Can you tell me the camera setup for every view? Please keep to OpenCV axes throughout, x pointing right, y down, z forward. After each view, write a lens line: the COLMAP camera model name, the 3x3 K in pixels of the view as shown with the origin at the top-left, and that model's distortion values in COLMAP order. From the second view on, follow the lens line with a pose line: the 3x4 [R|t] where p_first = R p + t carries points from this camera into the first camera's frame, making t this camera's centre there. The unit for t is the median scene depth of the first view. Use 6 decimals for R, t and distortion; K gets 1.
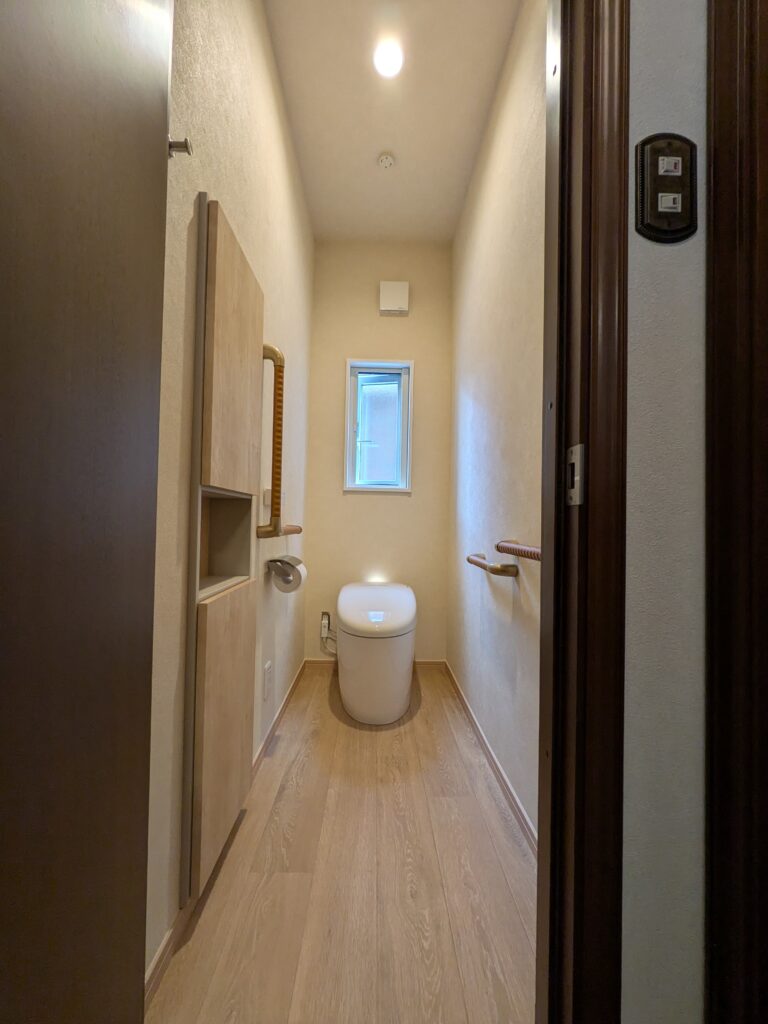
lens RADIAL K [[409.1, 0, 385.1], [0, 409.1, 512.0], [0, 0, 1]] dist [-0.001627, 0.000202]
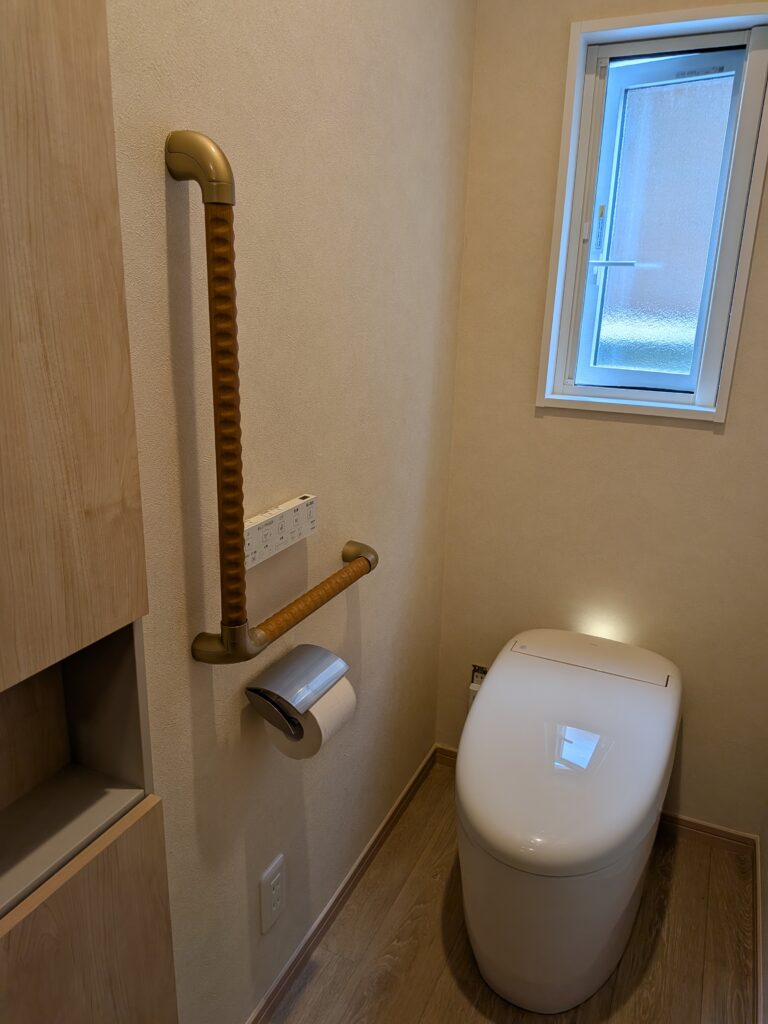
lens RADIAL K [[740.8, 0, 366.7], [0, 740.8, 510.6], [0, 0, 1]] dist [0.031014, -0.048121]
pose [[0.887139, 0.133730, -0.441703, 0.110259], [0.007574, 0.952748, 0.303667, -0.229396], [0.461441, -0.272740, 0.844207, 0.365302]]
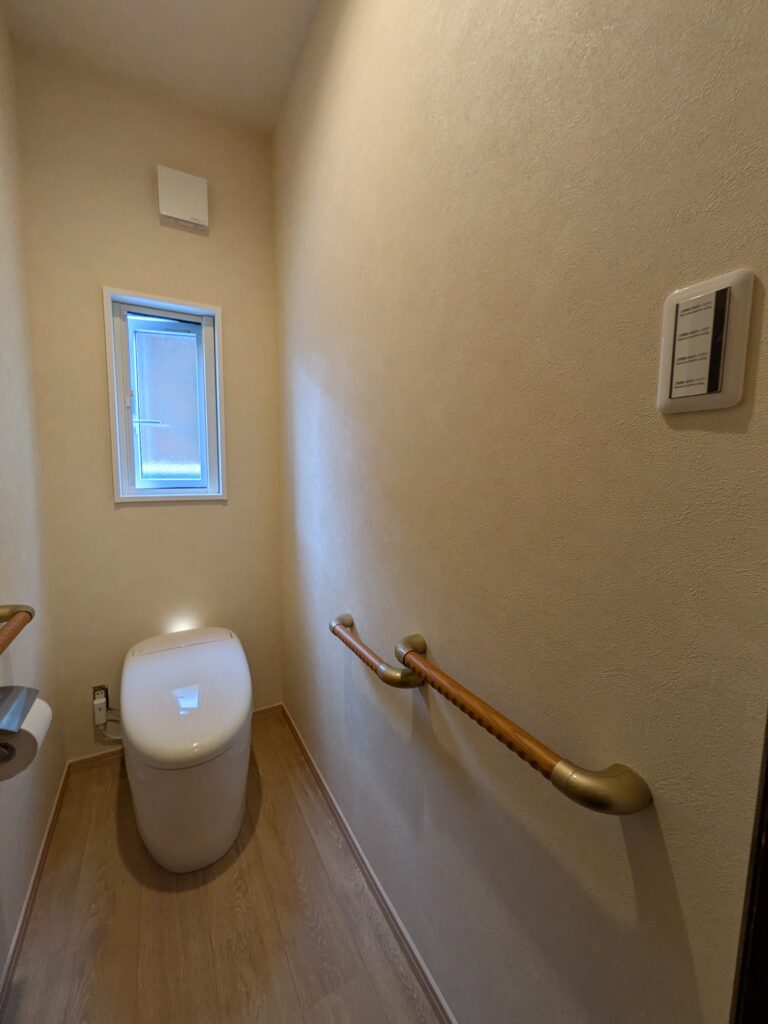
lens RADIAL K [[409.1, 0, 383.9], [0, 409.1, 511.1], [0, 0, 1]] dist [-0.001627, 0.000202]
pose [[0.887464, -0.060452, 0.456896, -0.028058], [-0.000836, 0.991148, 0.132762, -0.162140], [-0.460877, -0.118203, 0.879557, 0.303857]]
